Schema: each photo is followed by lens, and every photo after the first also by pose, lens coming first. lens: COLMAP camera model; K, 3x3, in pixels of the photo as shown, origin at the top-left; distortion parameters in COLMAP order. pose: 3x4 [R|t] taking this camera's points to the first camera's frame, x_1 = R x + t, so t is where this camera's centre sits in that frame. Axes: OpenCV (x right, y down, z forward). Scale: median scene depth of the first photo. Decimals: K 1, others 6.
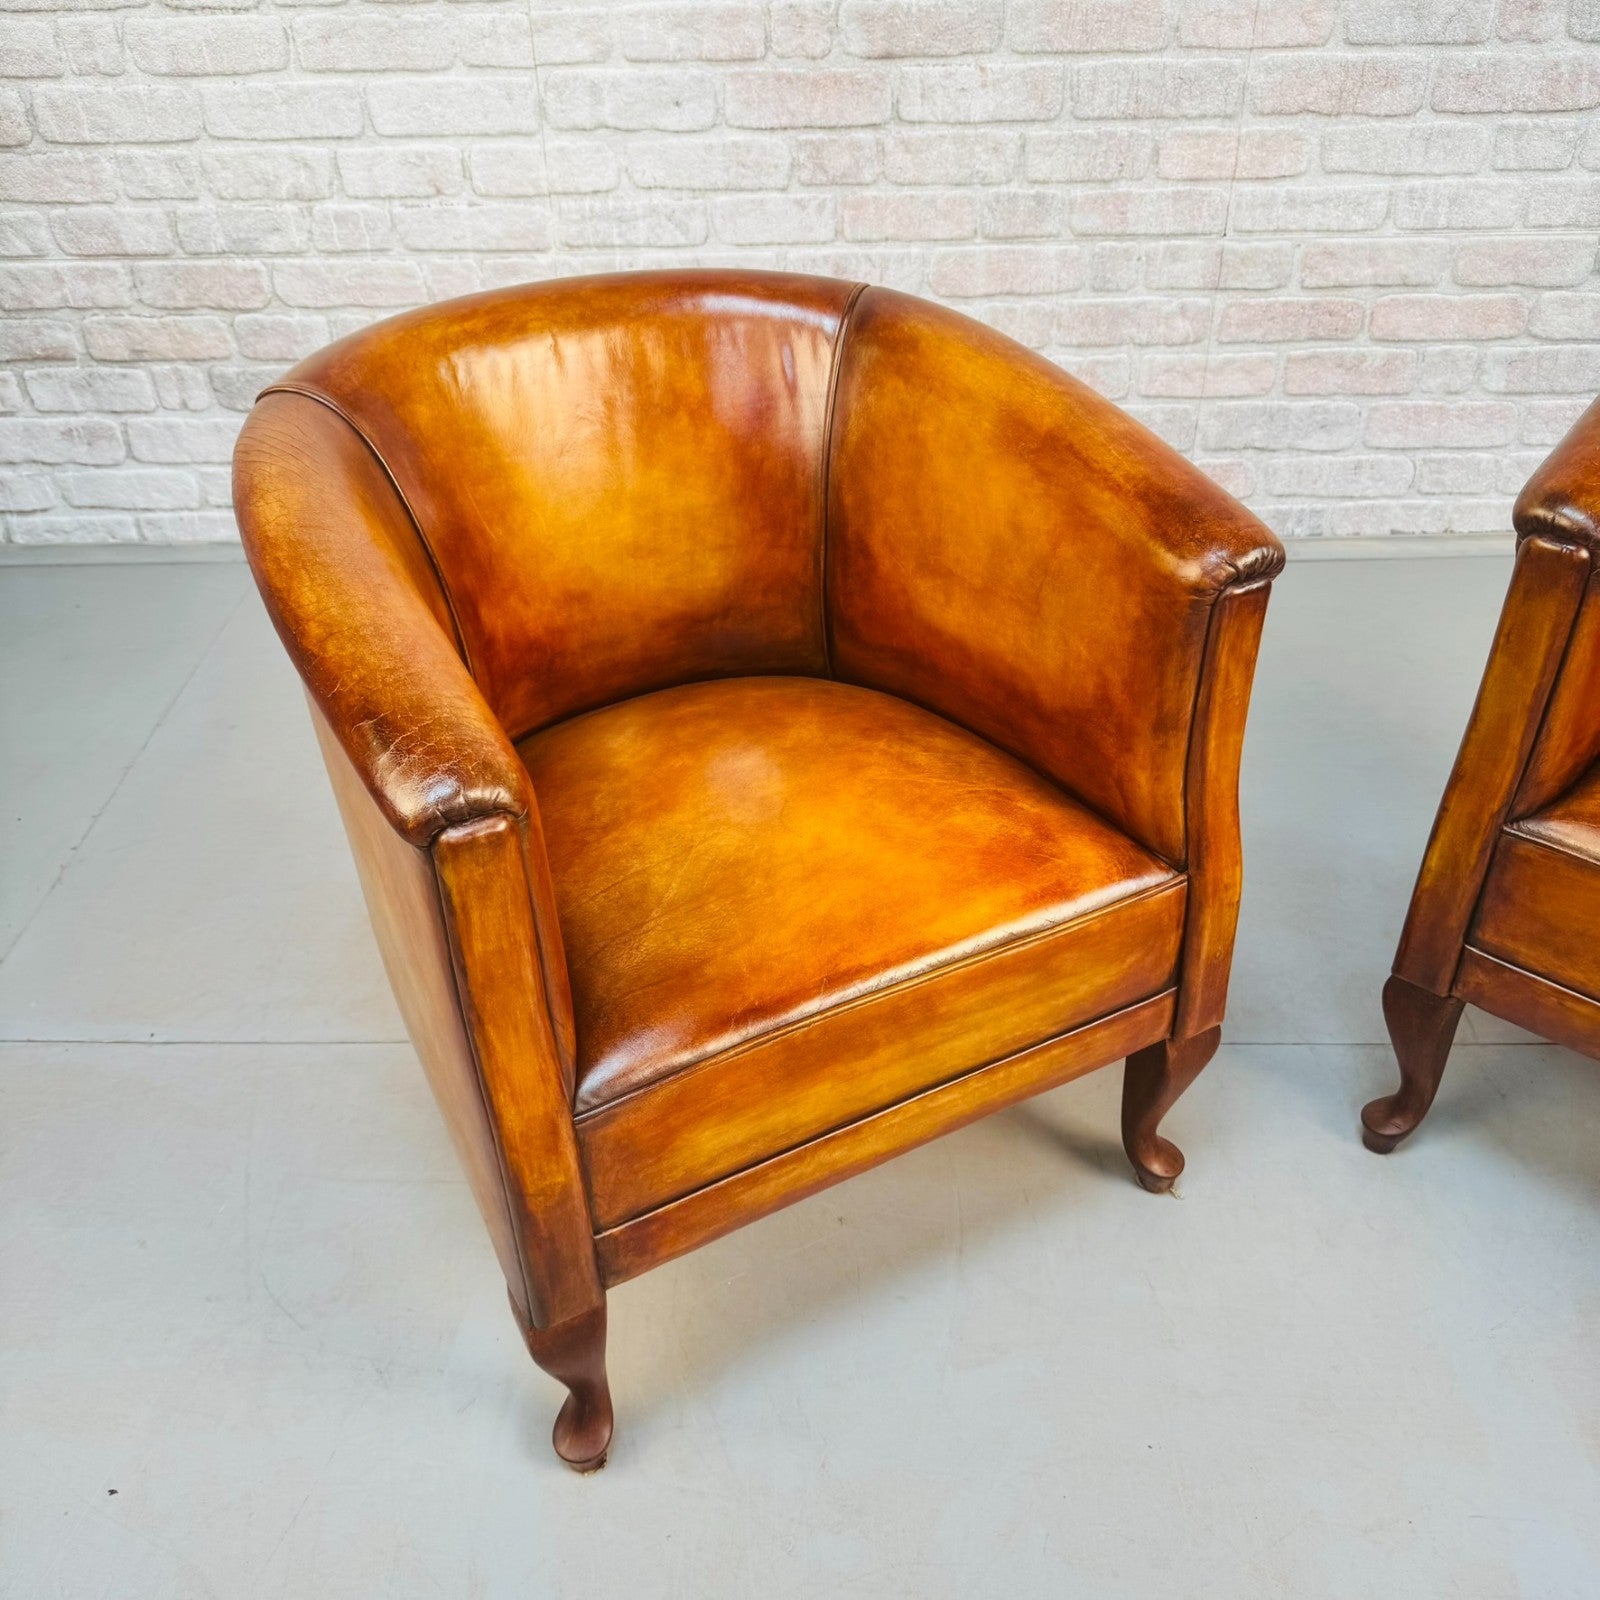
lens RADIAL K [[1485.6, 0, 800.0], [0, 1485.6, 800.0], [0, 0, 1]] dist [0.028571, -0.052813]
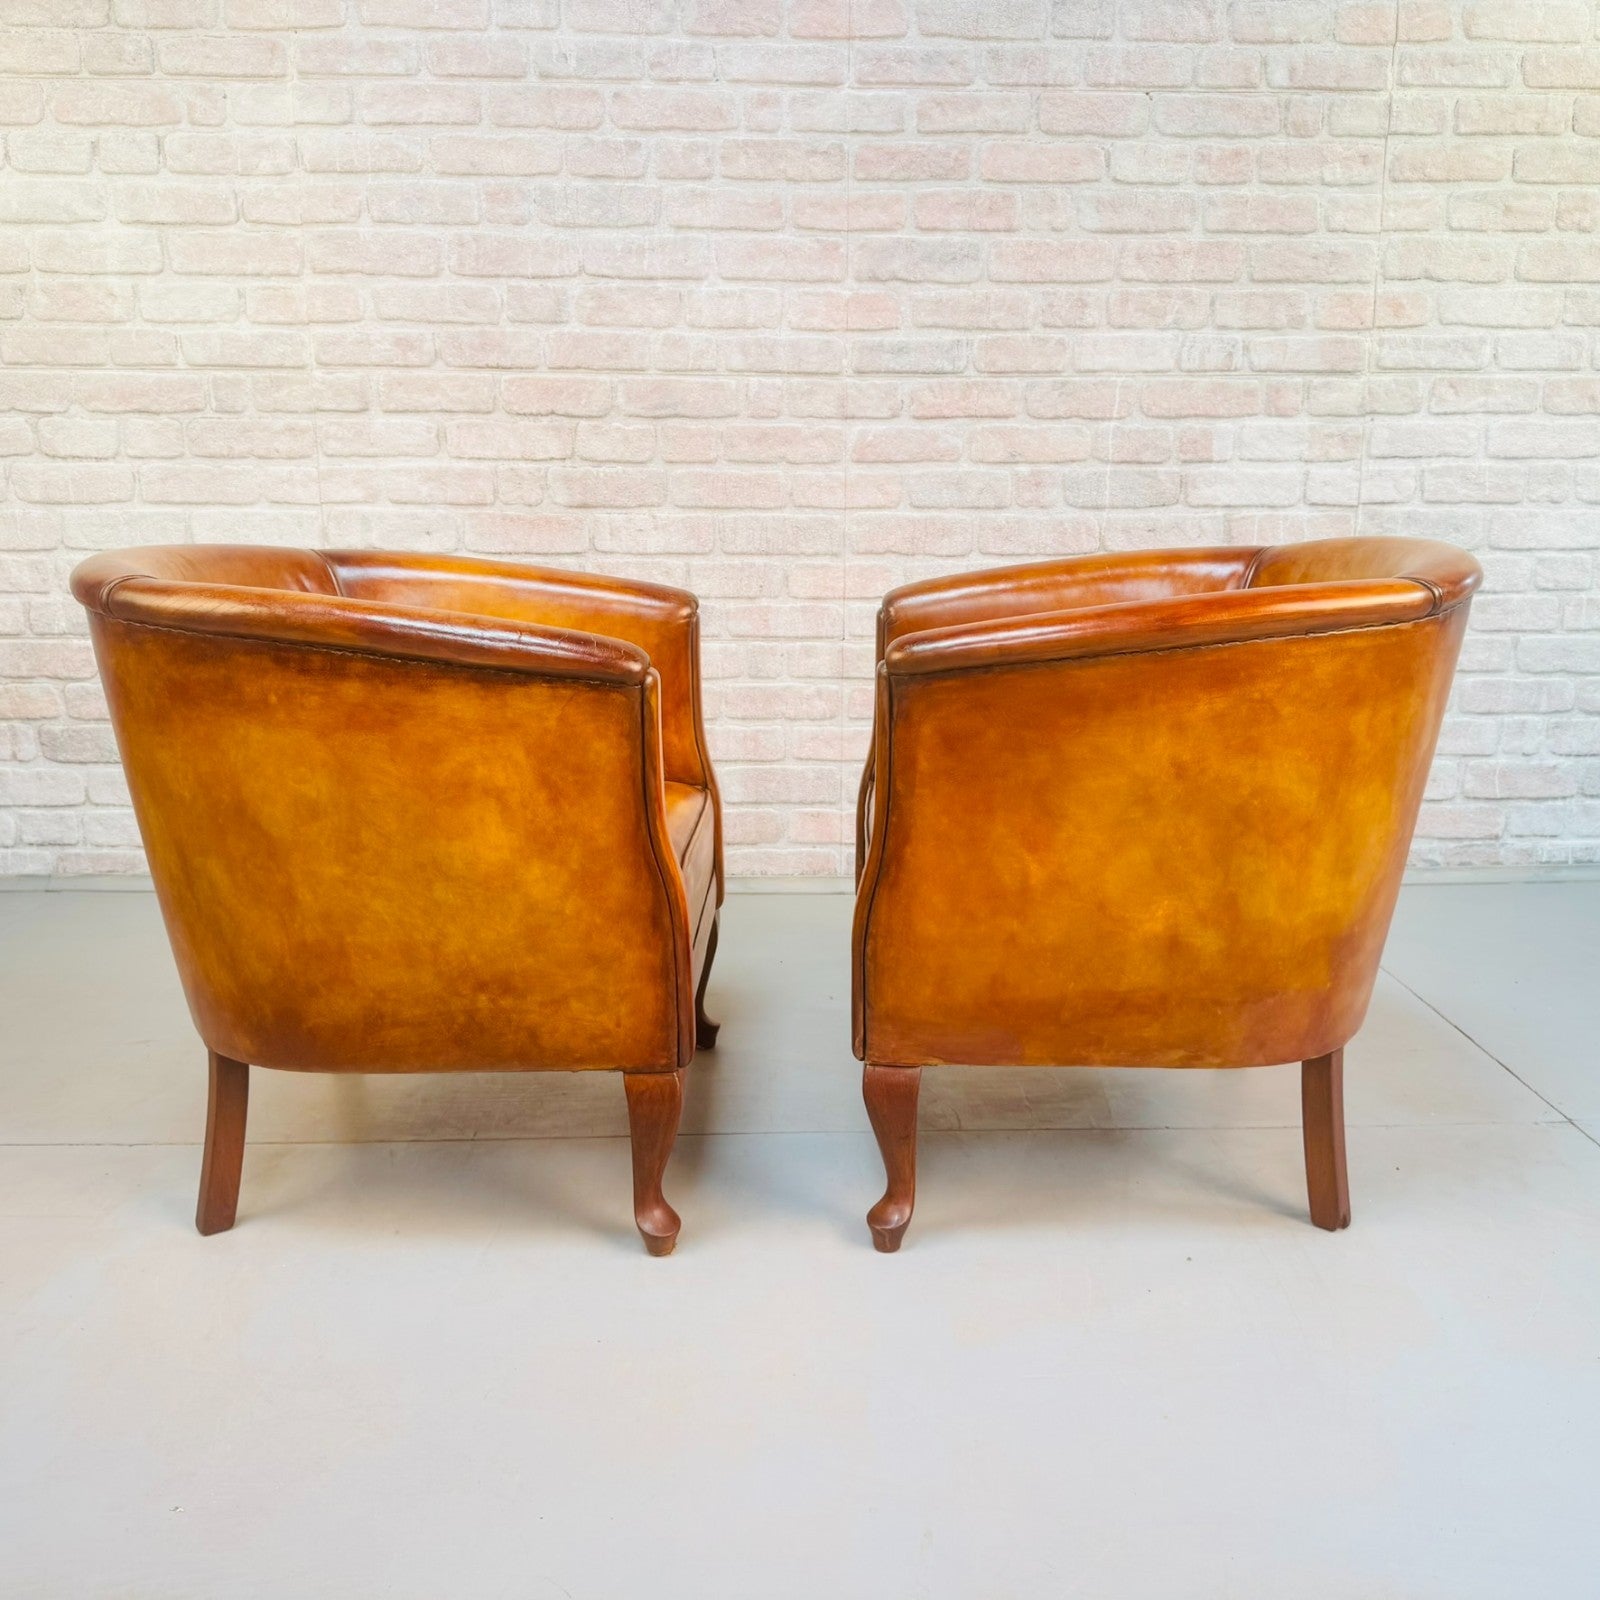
lens RADIAL K [[1453.2, 0, 809.7], [0, 1453.2, 816.6], [0, 0, 1]] dist [0.179866, -0.390314]
pose [[0.998032, 0.015687, 0.060706, 0.182944], [0.008442, 0.925762, -0.378011, 0.274621], [-0.062130, 0.377780, 0.923808, -0.155888]]
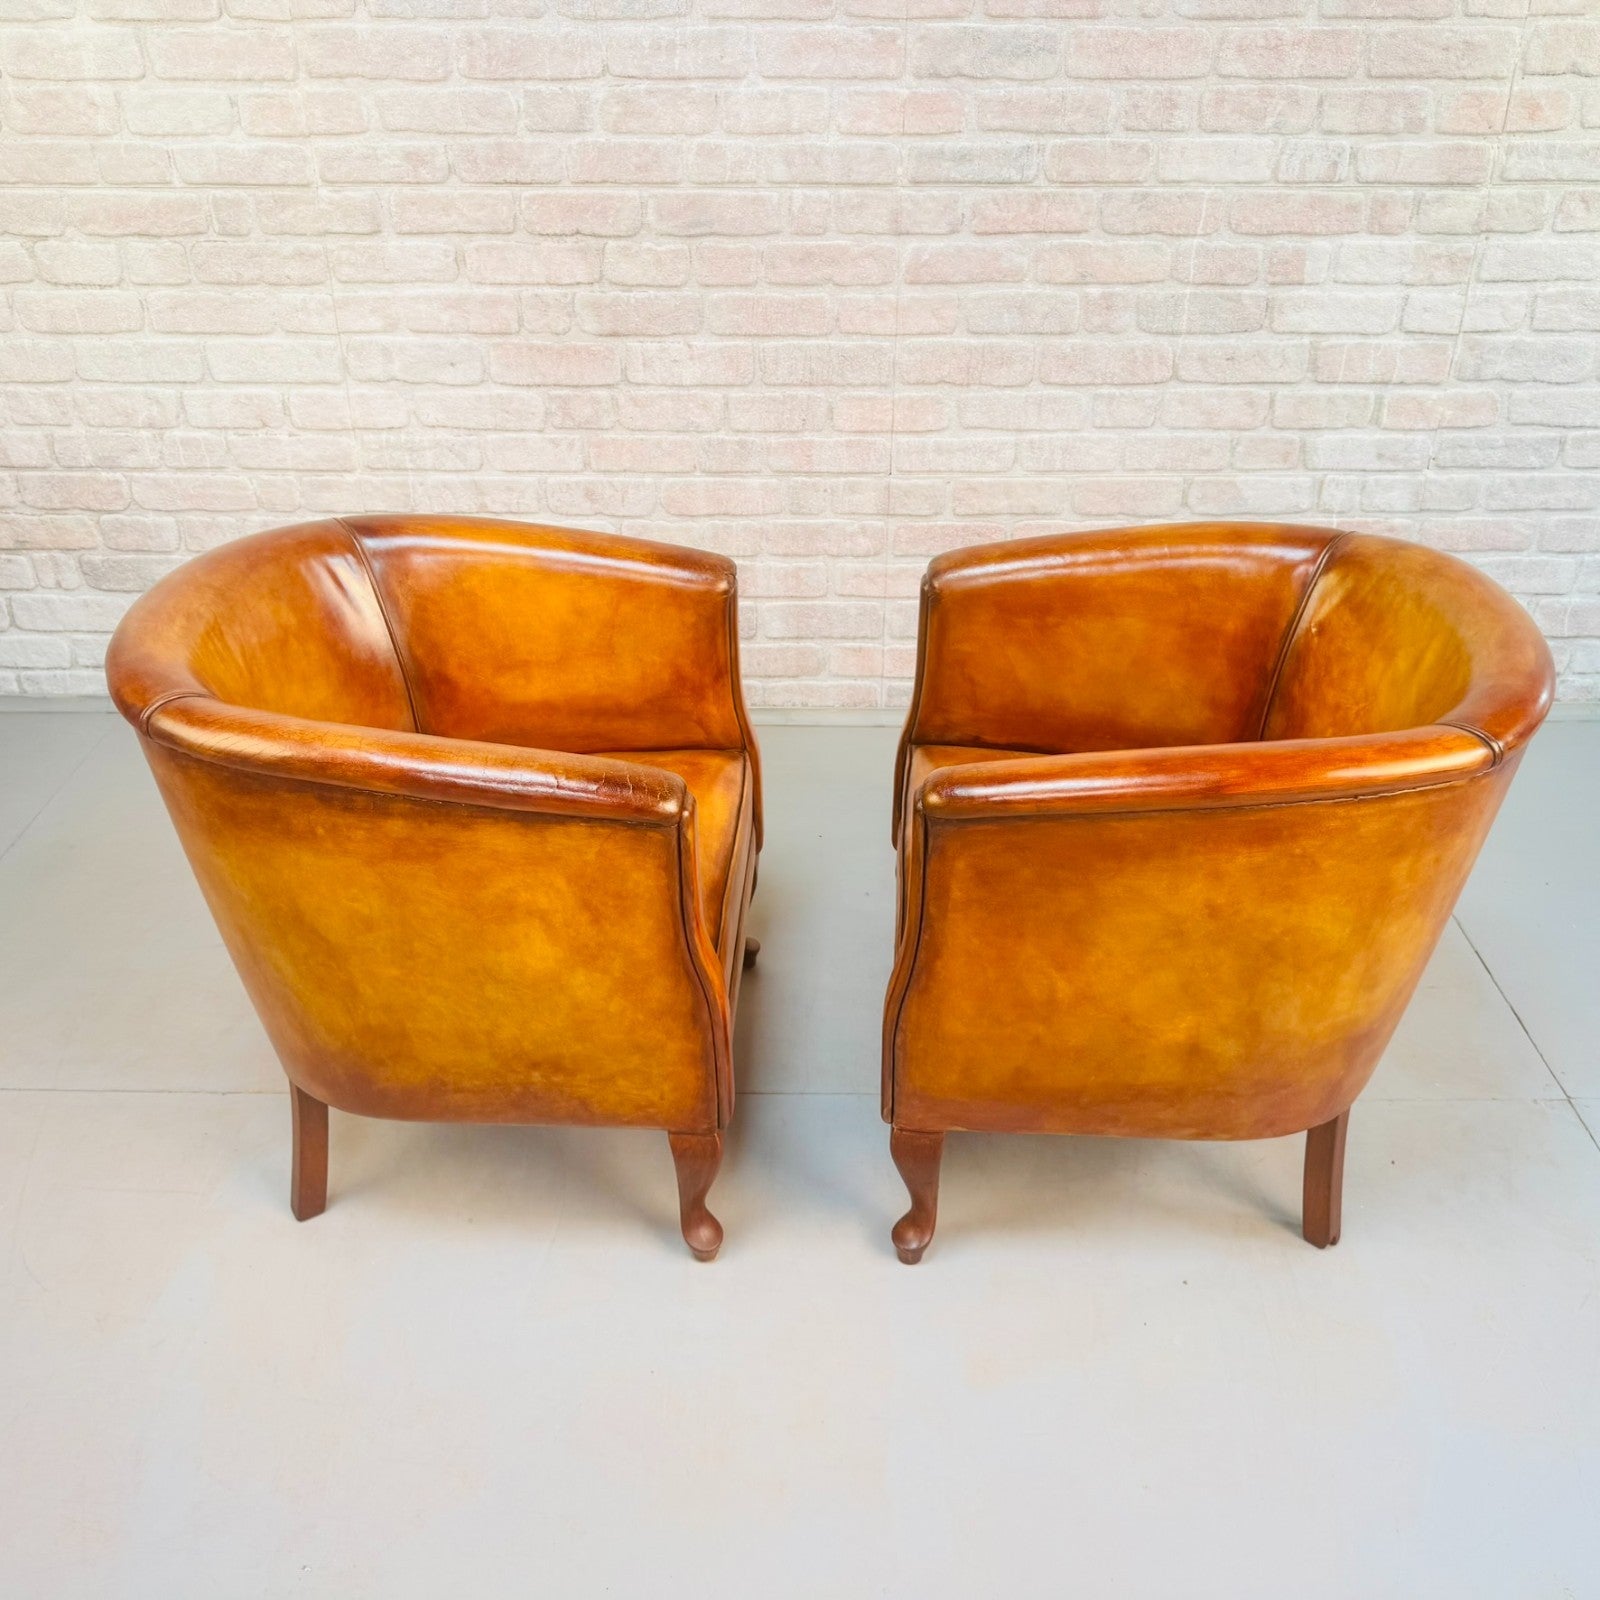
lens RADIAL K [[1452.7, 0, 787.9], [0, 1452.7, 820.8], [0, 0, 1]] dist [0.114649, -0.205023]
pose [[0.999696, 0.015052, 0.019536, 0.183210], [-0.013367, 0.996402, -0.083694, 0.022895], [-0.020725, 0.083408, 0.996300, -0.223219]]
